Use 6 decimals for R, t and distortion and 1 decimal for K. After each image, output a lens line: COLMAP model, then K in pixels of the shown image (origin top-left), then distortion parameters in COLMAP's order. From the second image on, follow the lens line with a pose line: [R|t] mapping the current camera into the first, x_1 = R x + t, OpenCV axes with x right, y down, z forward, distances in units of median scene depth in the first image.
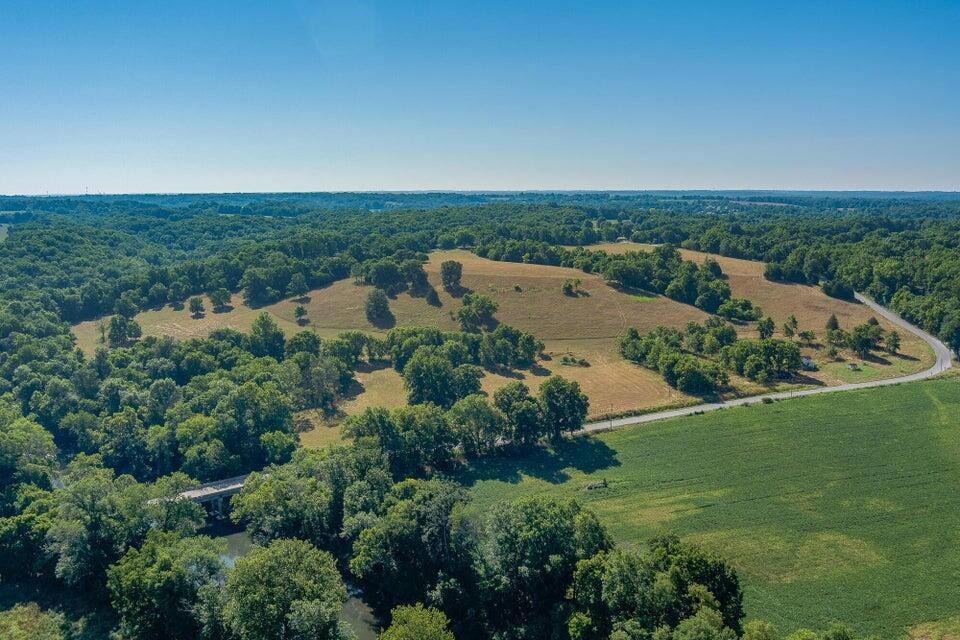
lens RADIAL K [[775.2, 0, 478.8], [0, 775.2, 319.6], [0, 0, 1]] dist [-0.072859, 0.017153]
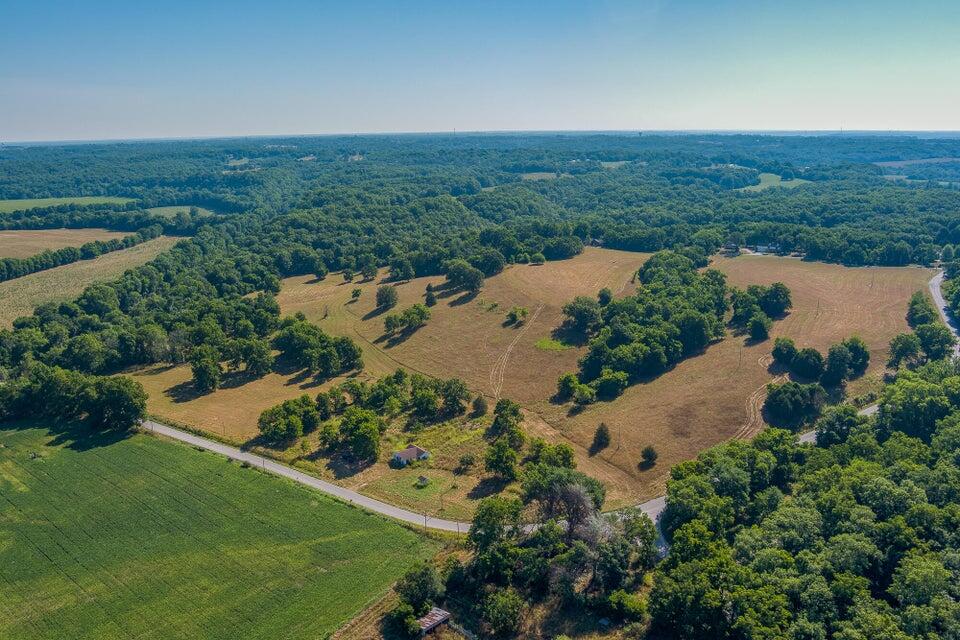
lens RADIAL K [[775.2, 0, 479.8], [0, 775.2, 315.5], [0, 0, 1]] dist [-0.072859, 0.017153]
pose [[0.552492, 0.188570, -0.811907, 1.048379], [-0.119328, 0.981933, 0.146859, -0.213290], [0.824932, 0.015745, 0.565012, 0.534474]]
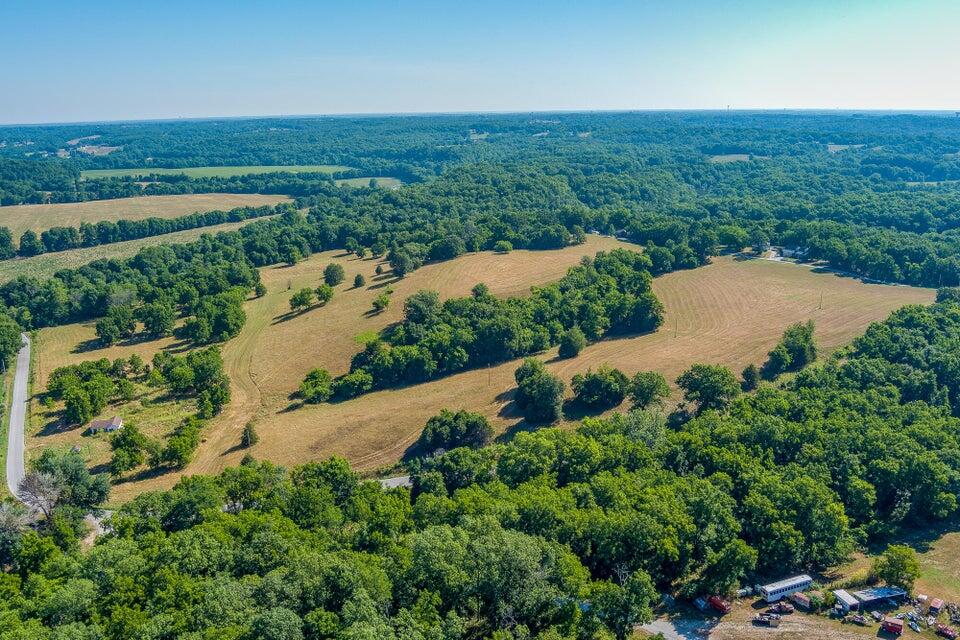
lens RADIAL K [[775.2, 0, 480.0], [0, 775.2, 315.1], [0, 0, 1]] dist [-0.072859, 0.017153]
pose [[0.194871, 0.249945, -0.948448, 1.221978], [-0.140081, 0.964165, 0.225306, -0.304663], [0.970774, 0.088954, 0.222900, 1.120206]]
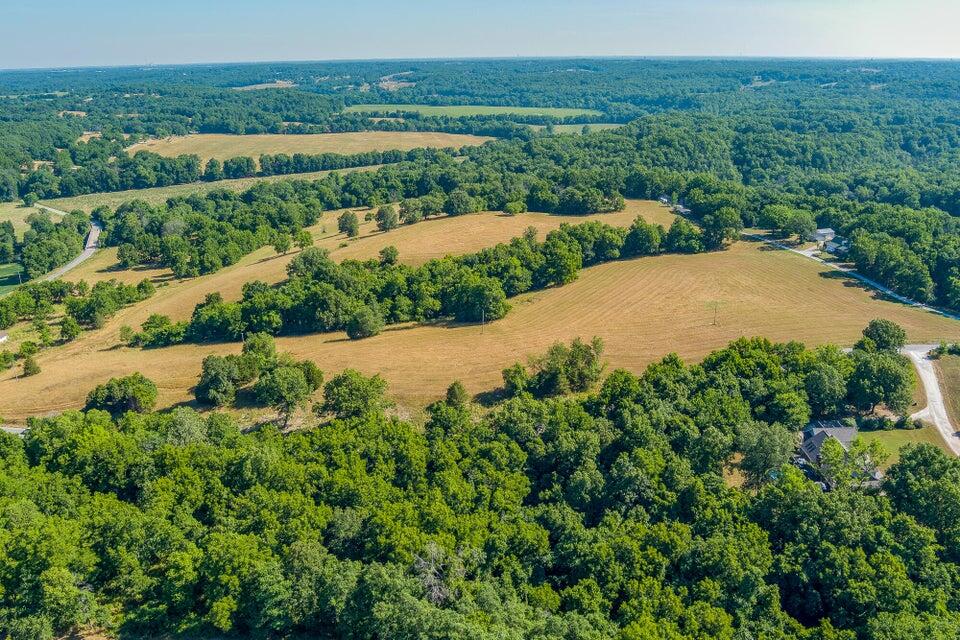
lens RADIAL K [[775.2, 0, 481.6], [0, 775.2, 319.4], [0, 0, 1]] dist [-0.072859, 0.017153]
pose [[-0.217974, 0.319844, -0.922056, 1.113918], [-0.143332, 0.924038, 0.354415, -0.388164], [0.965372, 0.209413, -0.155572, 1.645051]]
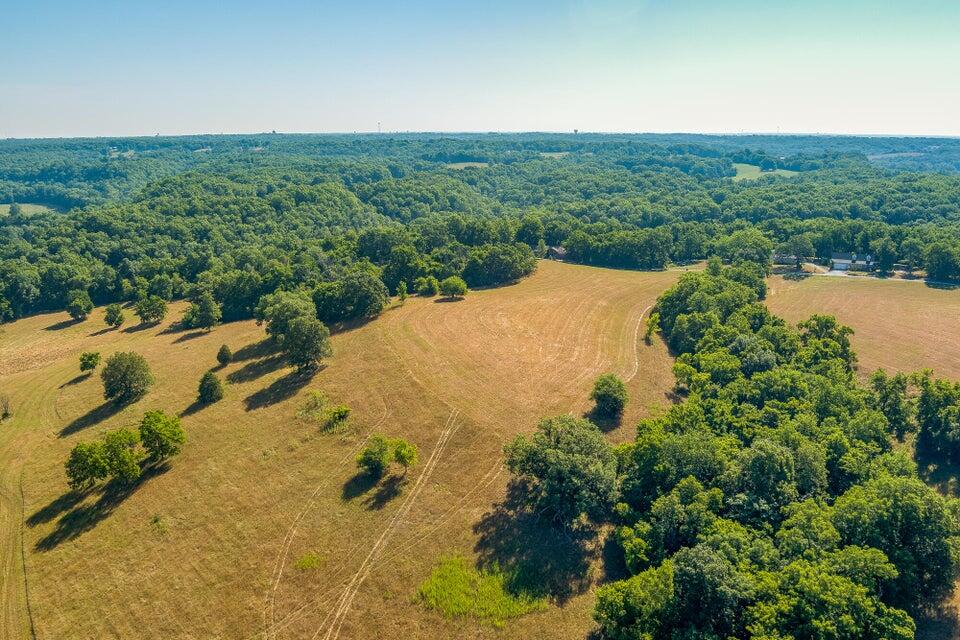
lens RADIAL K [[775.2, 0, 478.9], [0, 775.2, 320.2], [0, 0, 1]] dist [-0.072859, 0.017153]
pose [[0.620541, 0.184579, -0.762142, 0.493885], [-0.120363, 0.982806, 0.140020, -0.194712], [0.774882, 0.004846, 0.632088, 0.996318]]
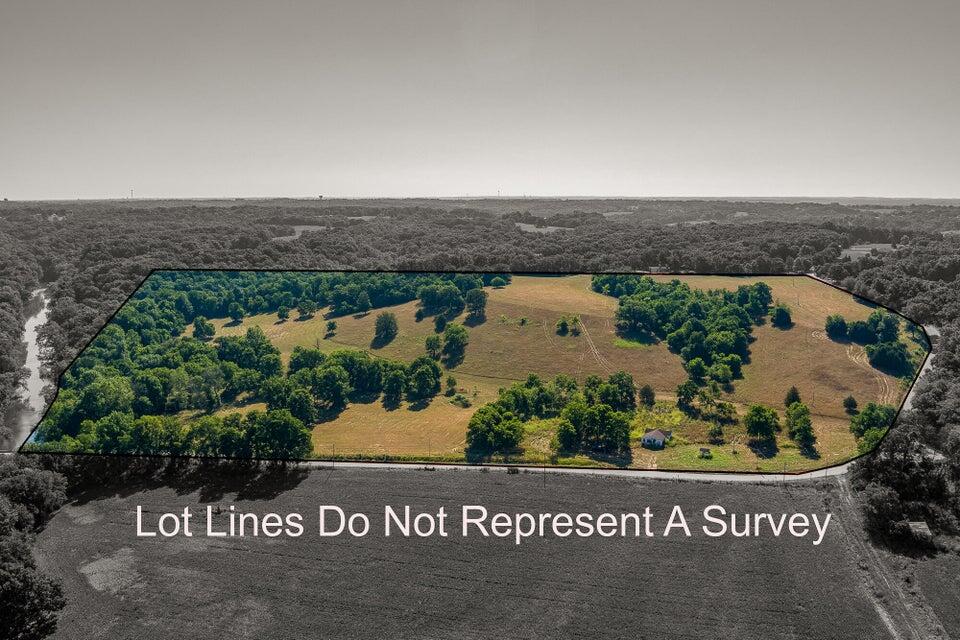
lens RADIAL K [[775.2, 0, 480.4], [0, 775.2, 324.1], [0, 0, 1]] dist [-0.072859, 0.017153]
pose [[0.856688, 0.083818, -0.508979, 0.640385], [-0.080055, 0.996359, 0.029336, -0.076636], [0.509585, 0.015614, 0.860279, 0.135293]]
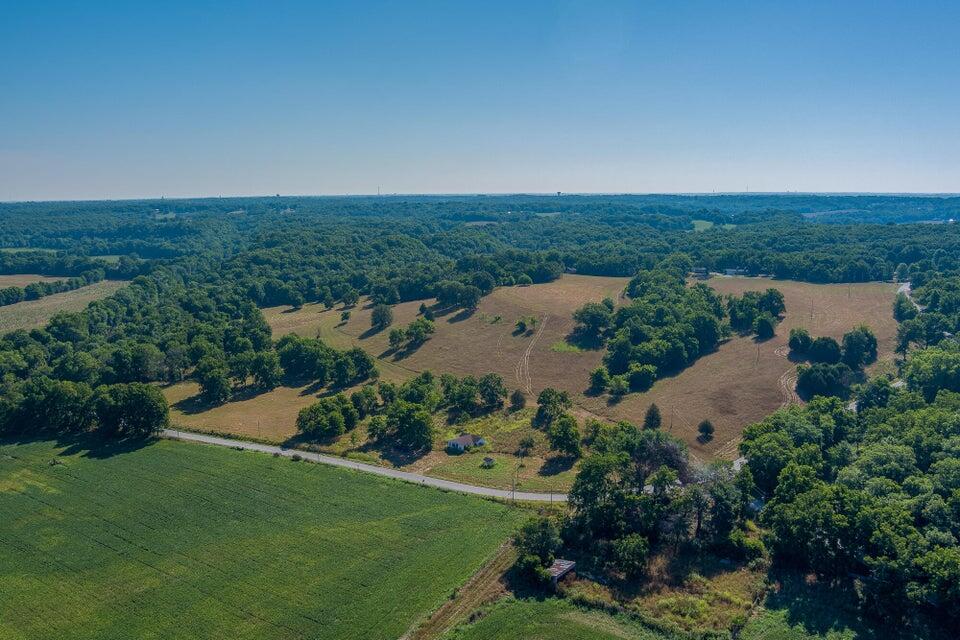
lens RADIAL K [[775.2, 0, 480.8], [0, 775.2, 318.4], [0, 0, 1]] dist [-0.072859, 0.017153]
pose [[0.640516, 0.117786, -0.758858, 0.985761], [-0.112250, 0.991914, 0.059215, -0.121984], [0.759697, 0.047254, 0.648558, 0.421722]]
